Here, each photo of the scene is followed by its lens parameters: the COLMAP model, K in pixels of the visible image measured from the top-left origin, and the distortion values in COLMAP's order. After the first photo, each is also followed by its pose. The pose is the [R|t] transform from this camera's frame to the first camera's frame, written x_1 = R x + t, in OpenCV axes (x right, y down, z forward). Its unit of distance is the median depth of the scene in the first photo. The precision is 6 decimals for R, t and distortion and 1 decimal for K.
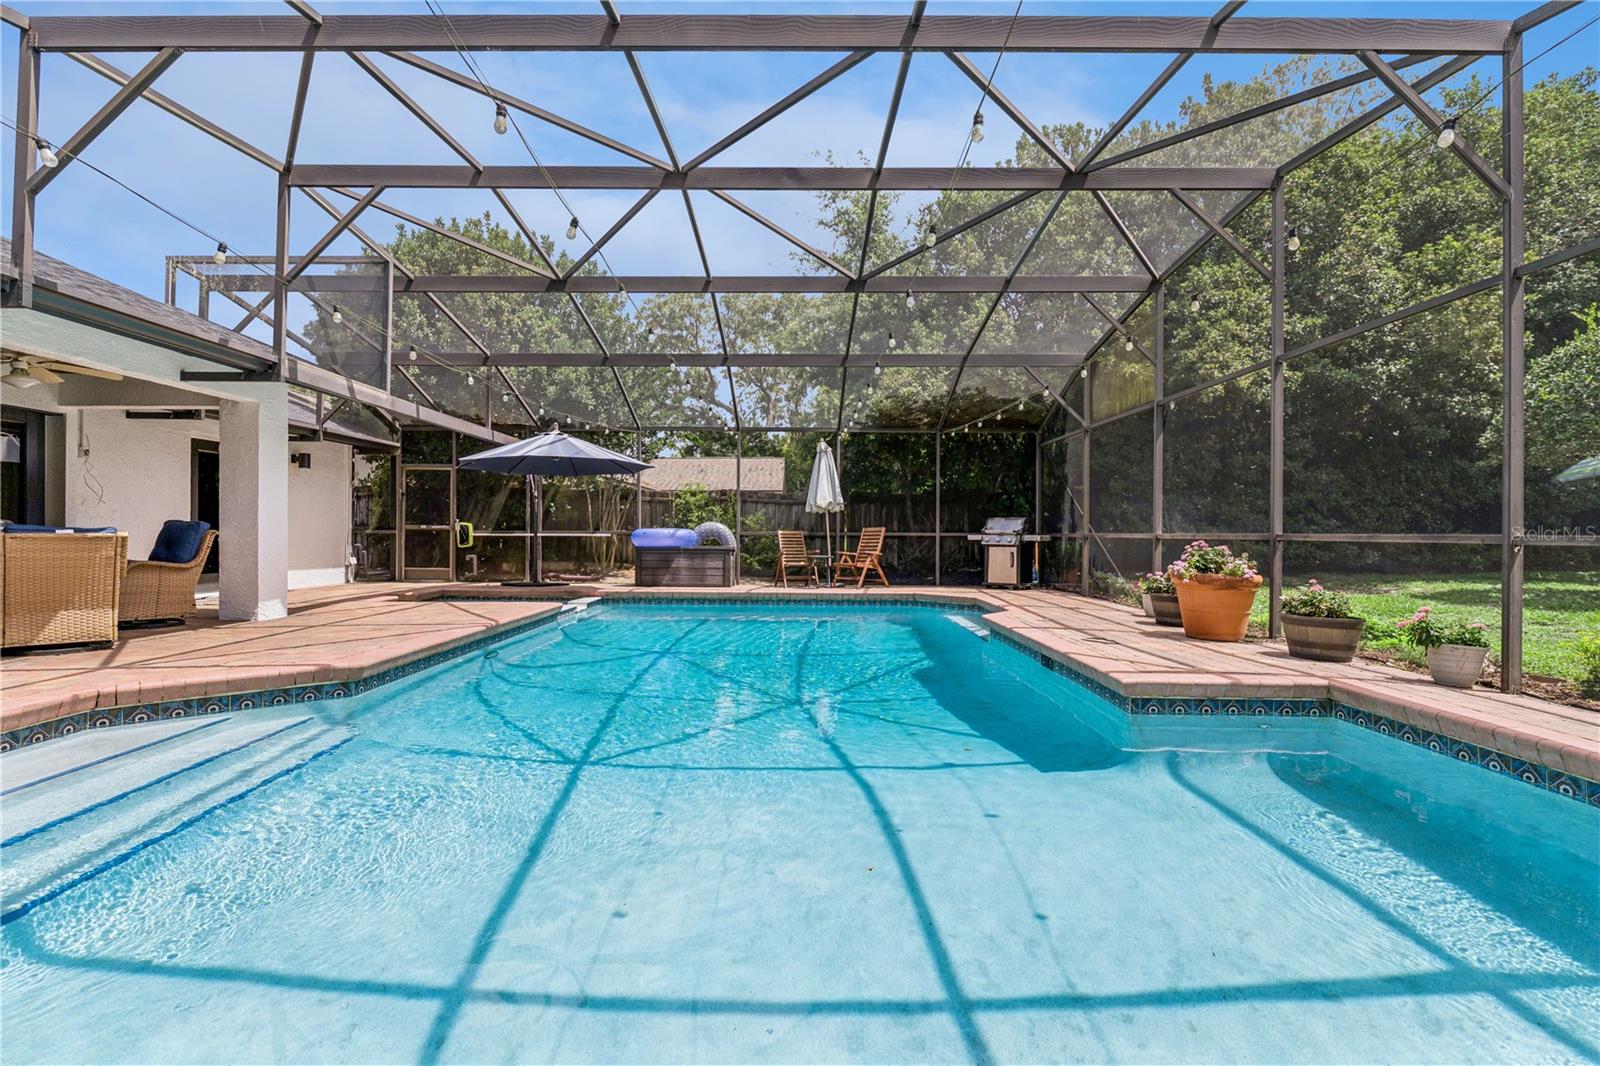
lens RADIAL K [[740.9, 0, 799.5], [0, 740.9, 563.0], [0, 0, 1]] dist [0.001666, 0.000321]
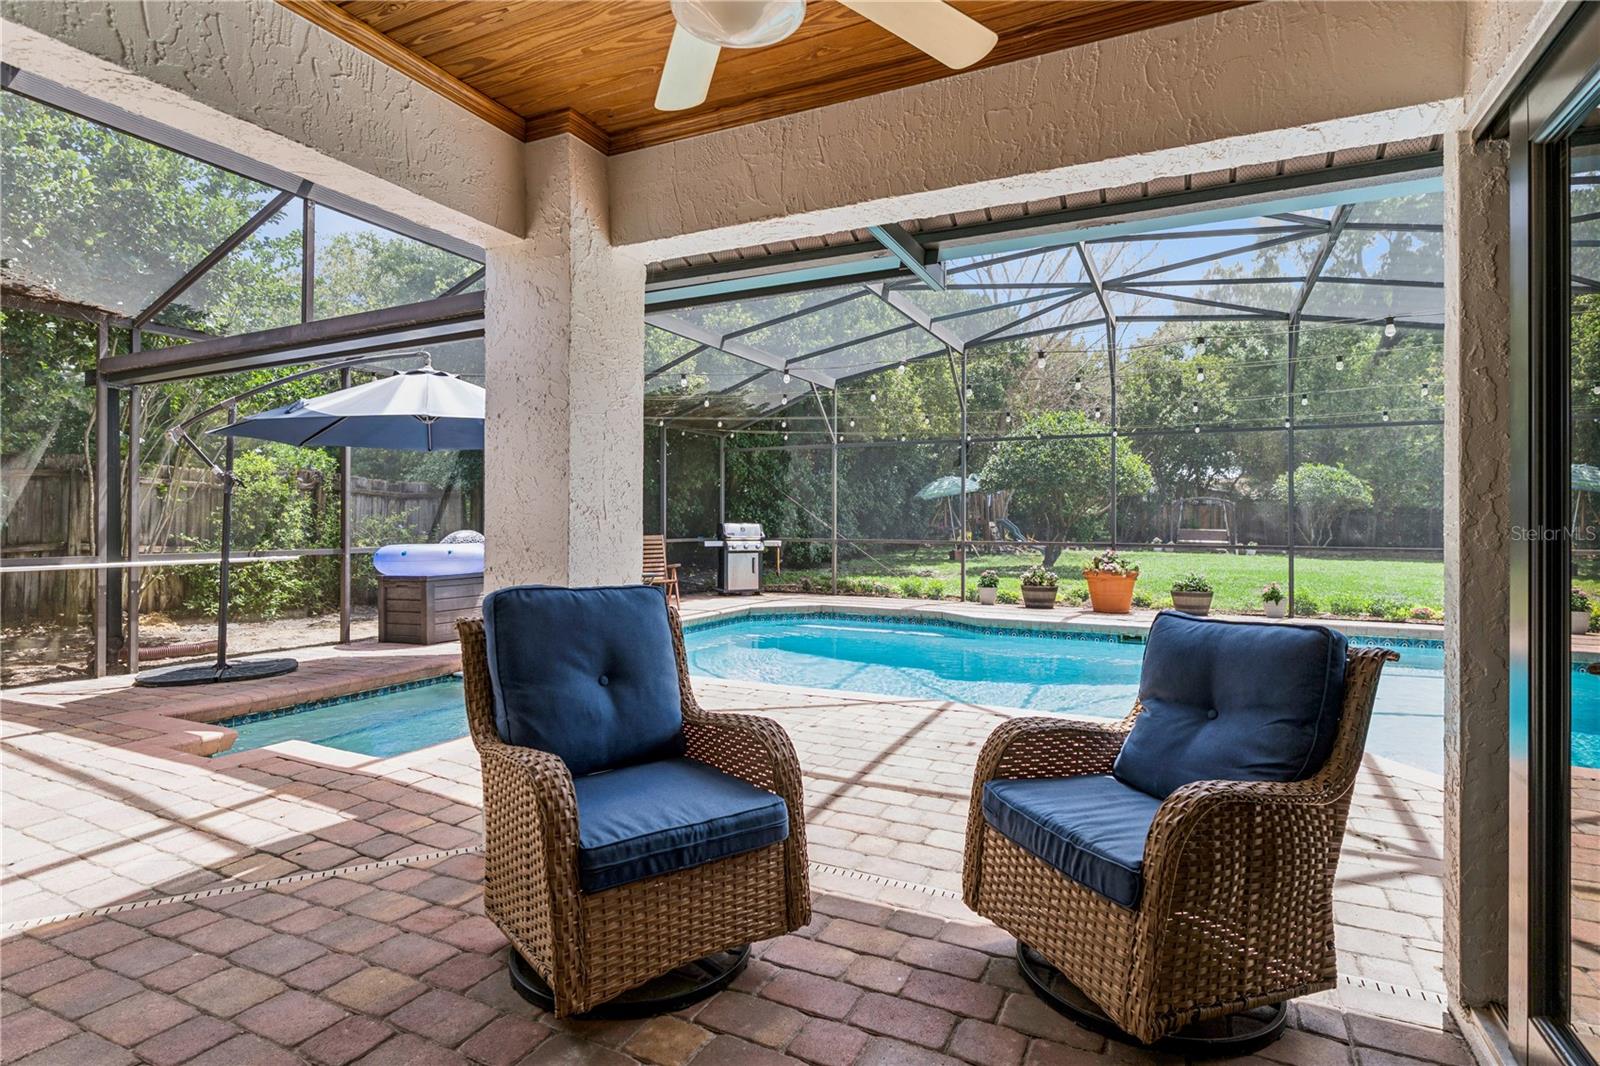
lens RADIAL K [[810.0, 0, 800.0], [0, 810.0, 516.4], [0, 0, 1]] dist [0.000316, -0.000186]
pose [[0.432643, 0.002623, 0.901562, -0.659585], [0.035774, 0.999158, -0.020074, -0.044973], [-0.900855, 0.040938, 0.432185, 0.458301]]
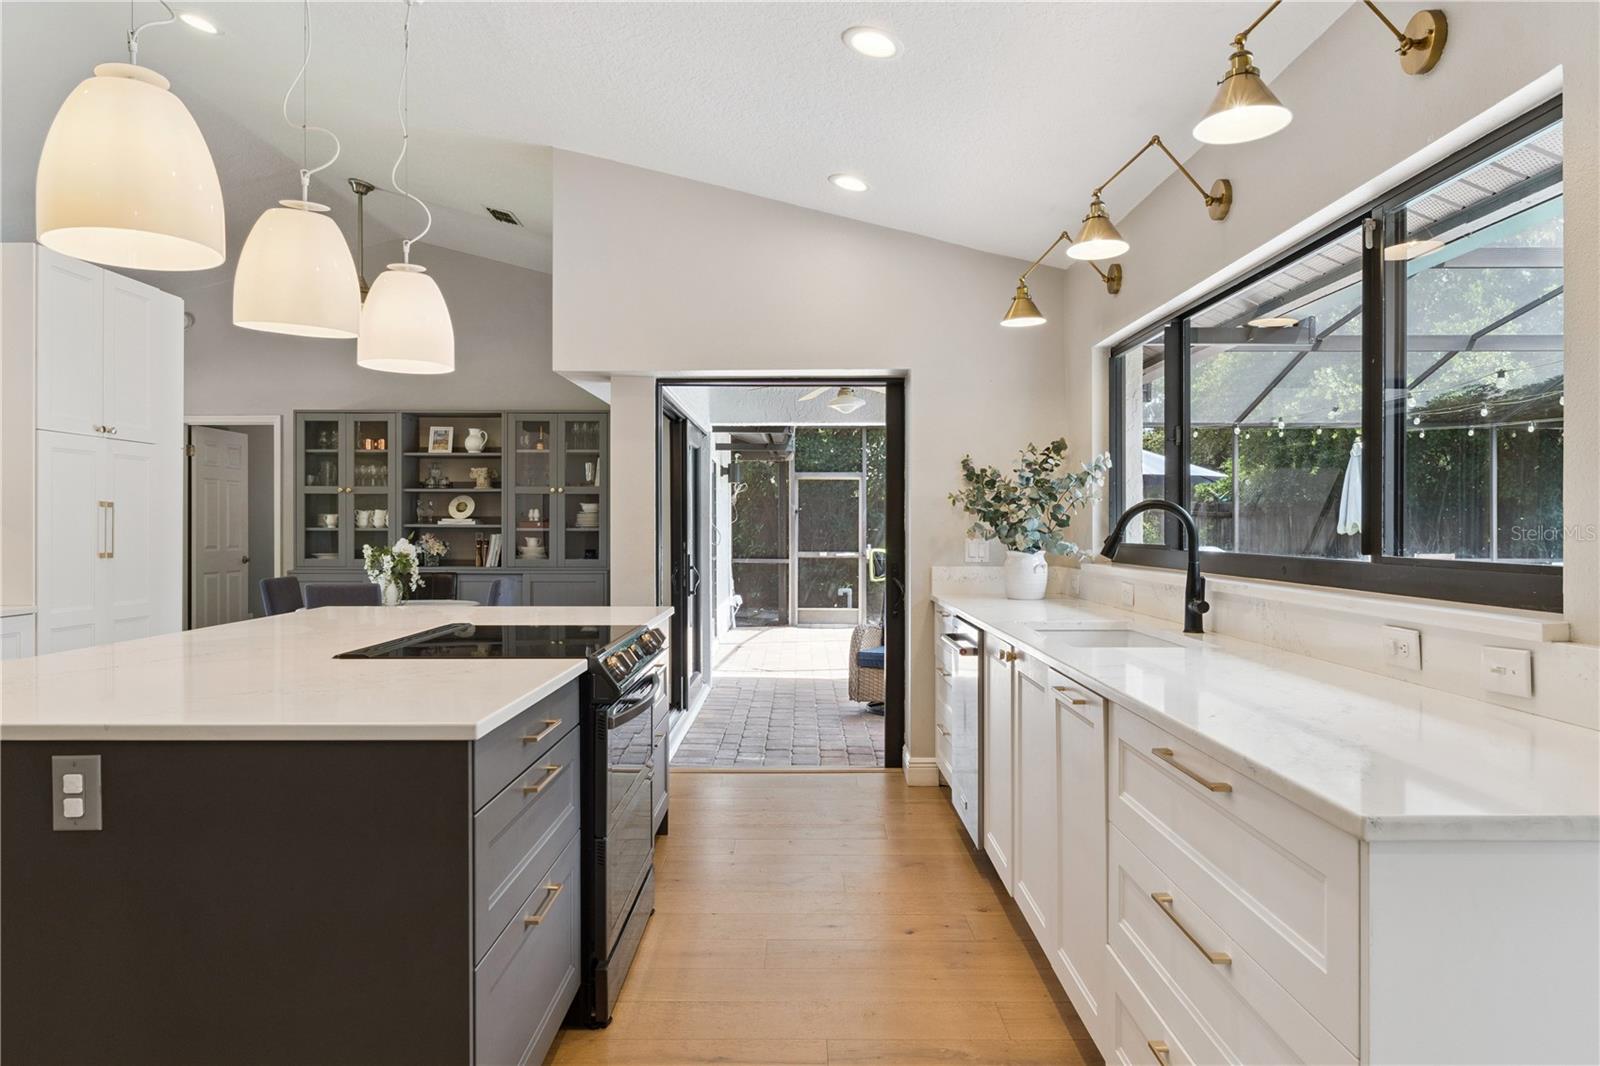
lens RADIAL K [[982.4, 0, 803.8], [0, 982.4, 526.8], [0, 0, 1]] dist [-0.006726, -0.001658]
pose [[0.999962, -0.005669, 0.006624, -0.576237], [0.005949, 0.999057, -0.043018, -0.036386], [-0.006374, 0.043056, 0.999052, -0.013429]]
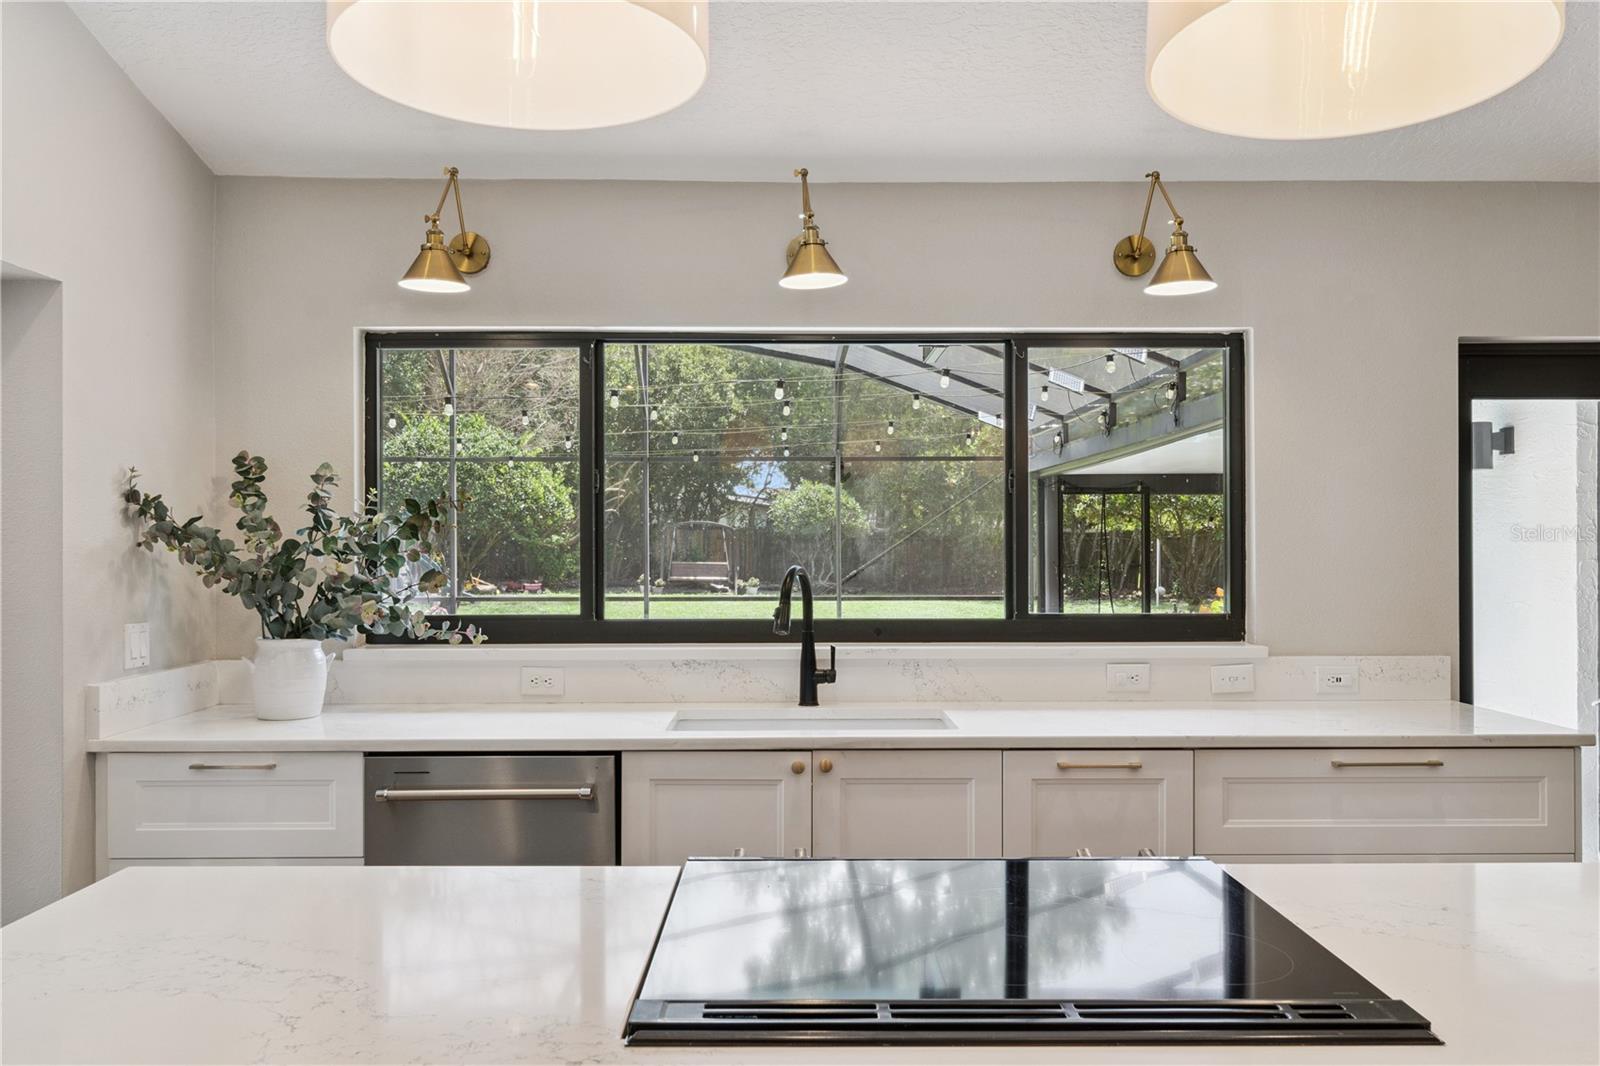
lens RADIAL K [[1212.6, 0, 800.0], [0, 1212.6, 533.0], [0, 0, 1]] dist [-0.006650, 0.000531]
pose [[-0.014664, 0.003768, 0.999885, -0.765346], [0.045840, 0.998944, -0.003092, -0.060081], [-0.998841, 0.045790, -0.014821, 0.237619]]
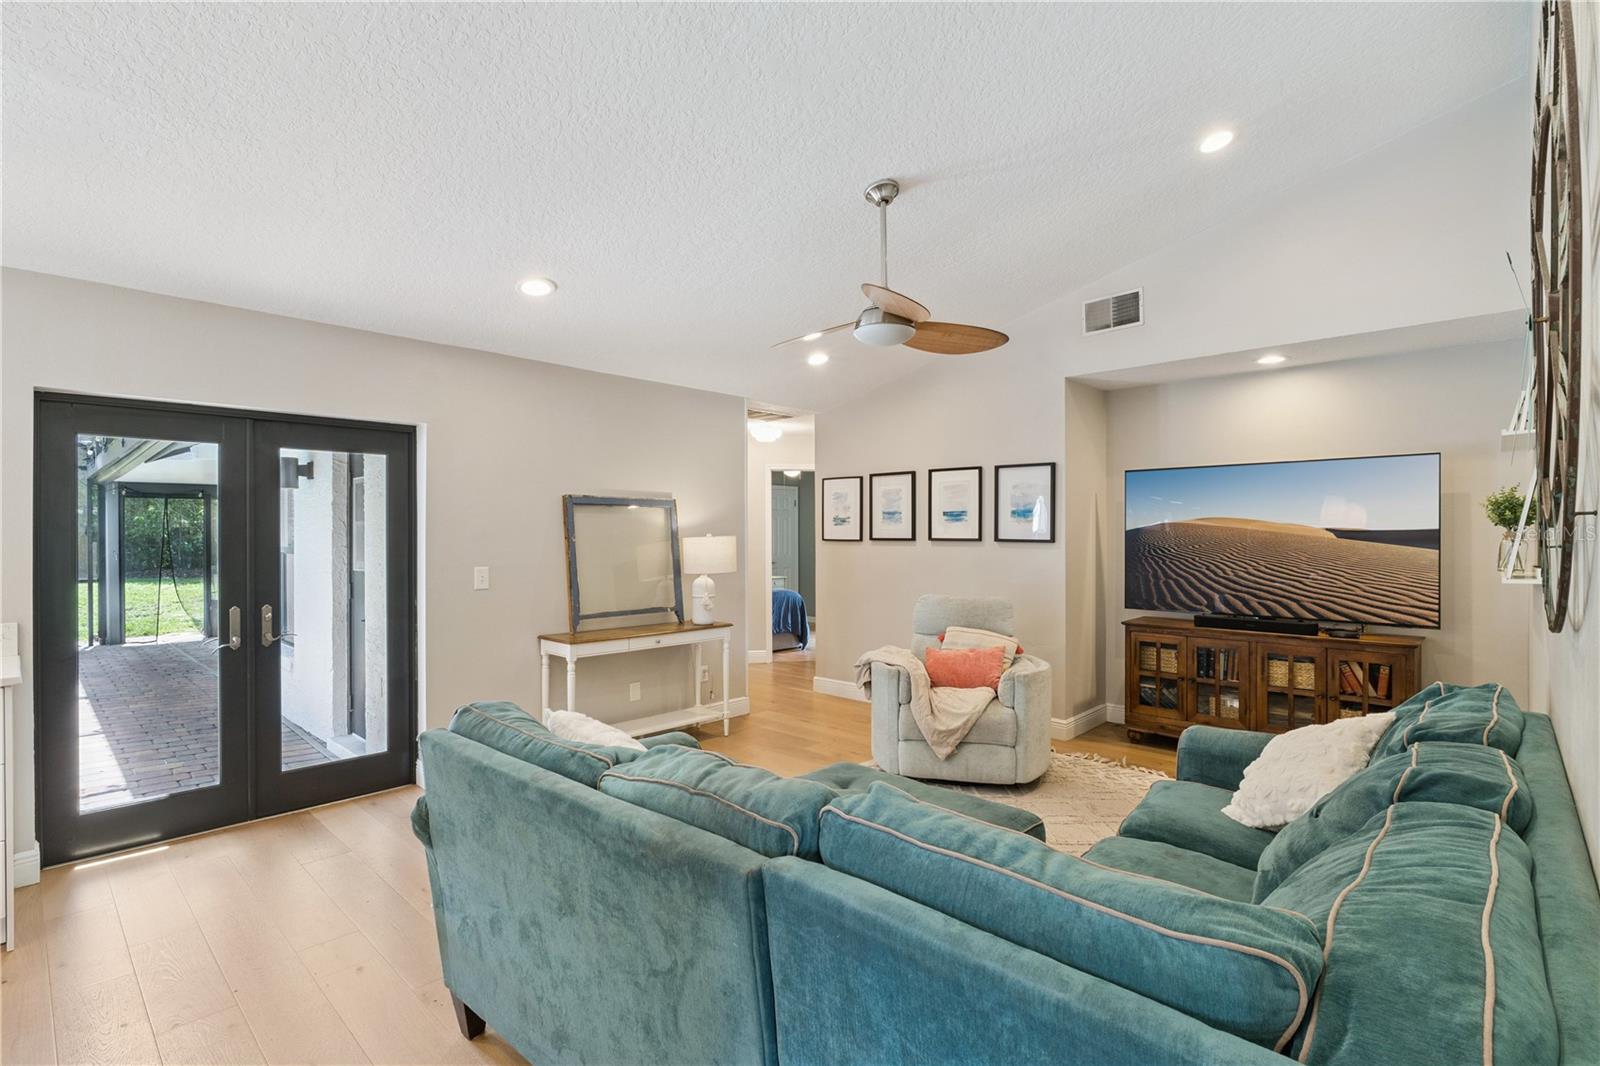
lens RADIAL K [[746.6, 0, 800.0], [0, 746.6, 533.0], [0, 0, 1]] dist [-0.001065, -0.000065]
pose [[-0.732510, -0.003072, 0.680749, -0.825339], [0.029131, 0.998932, 0.035854, -0.054483], [-0.680133, 0.046094, -0.731638, 0.080689]]
